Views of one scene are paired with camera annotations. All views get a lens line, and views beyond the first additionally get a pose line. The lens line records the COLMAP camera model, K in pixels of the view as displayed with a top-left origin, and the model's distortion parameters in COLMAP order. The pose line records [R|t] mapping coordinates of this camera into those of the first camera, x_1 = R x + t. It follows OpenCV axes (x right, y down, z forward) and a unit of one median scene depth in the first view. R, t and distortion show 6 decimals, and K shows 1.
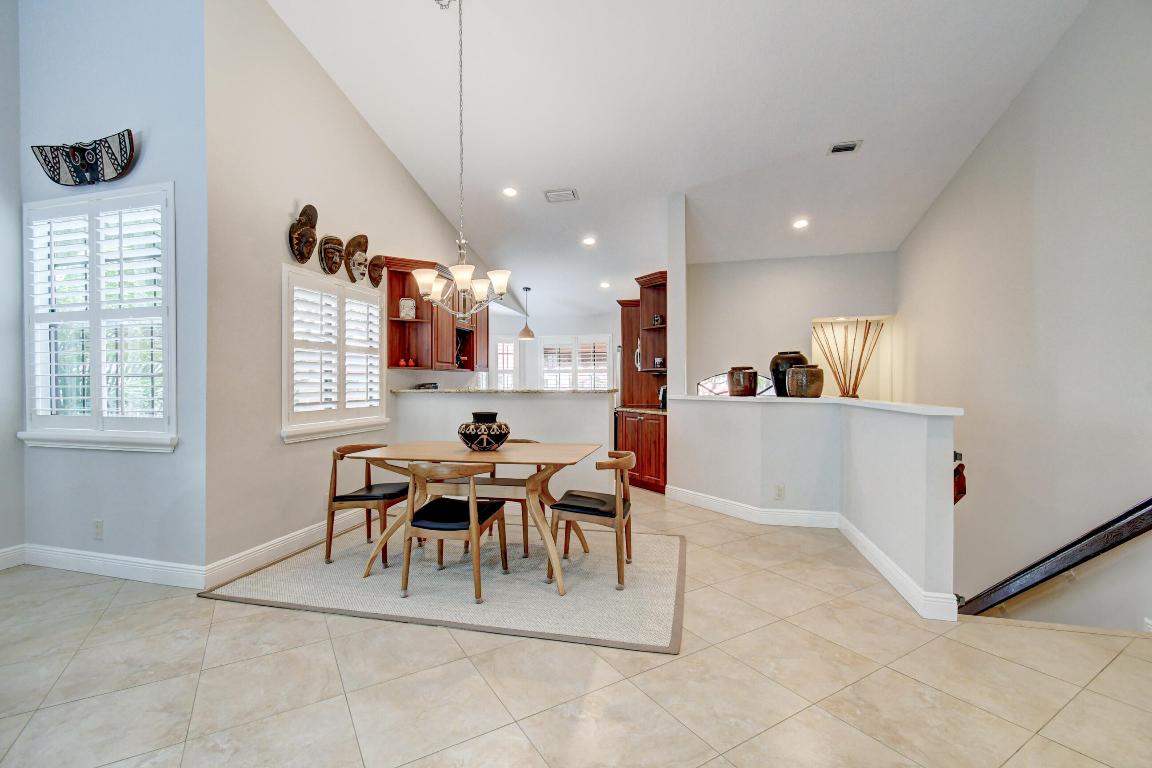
lens RADIAL K [[506.9, 0, 571.4], [0, 506.9, 385.2], [0, 0, 1]] dist [0.006672, -0.002933]
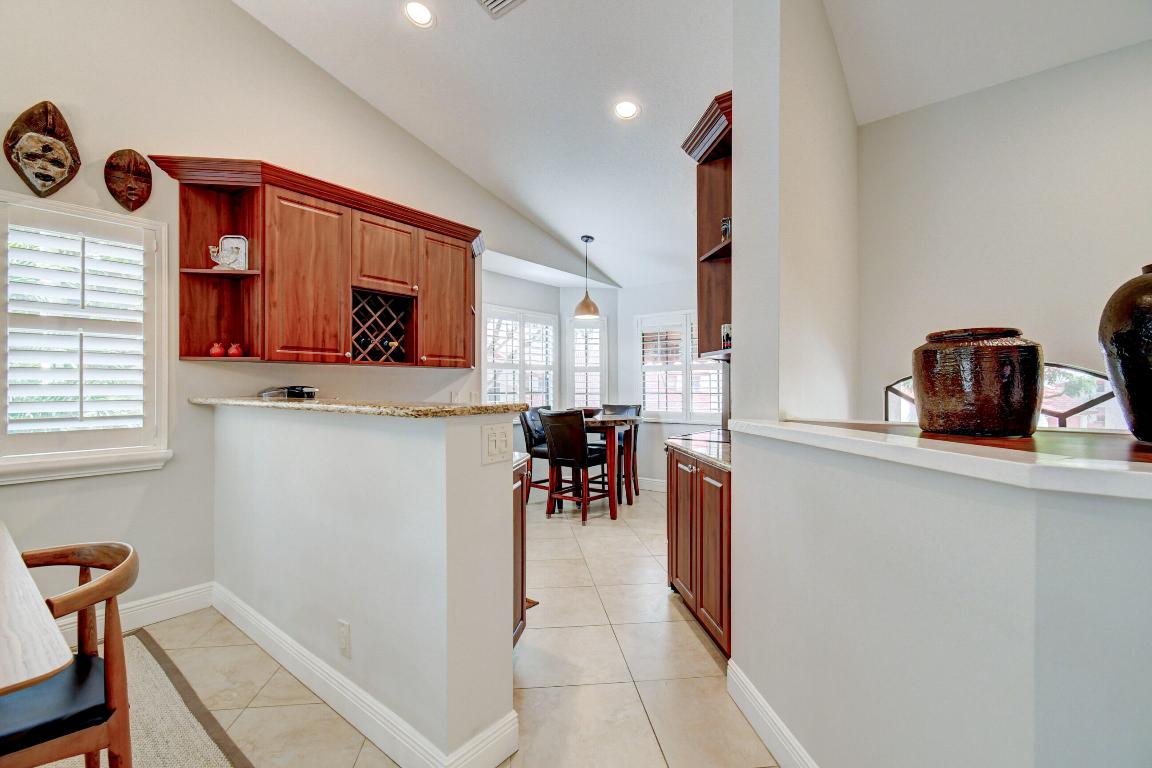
lens RADIAL K [[506.9, 0, 570.4], [0, 506.9, 386.2], [0, 0, 1]] dist [0.006672, -0.002933]
pose [[0.906365, 0.001297, -0.422494, 0.255781], [-0.002222, 0.999996, -0.001696, -0.004036], [0.422490, 0.002476, 0.906364, 0.652890]]
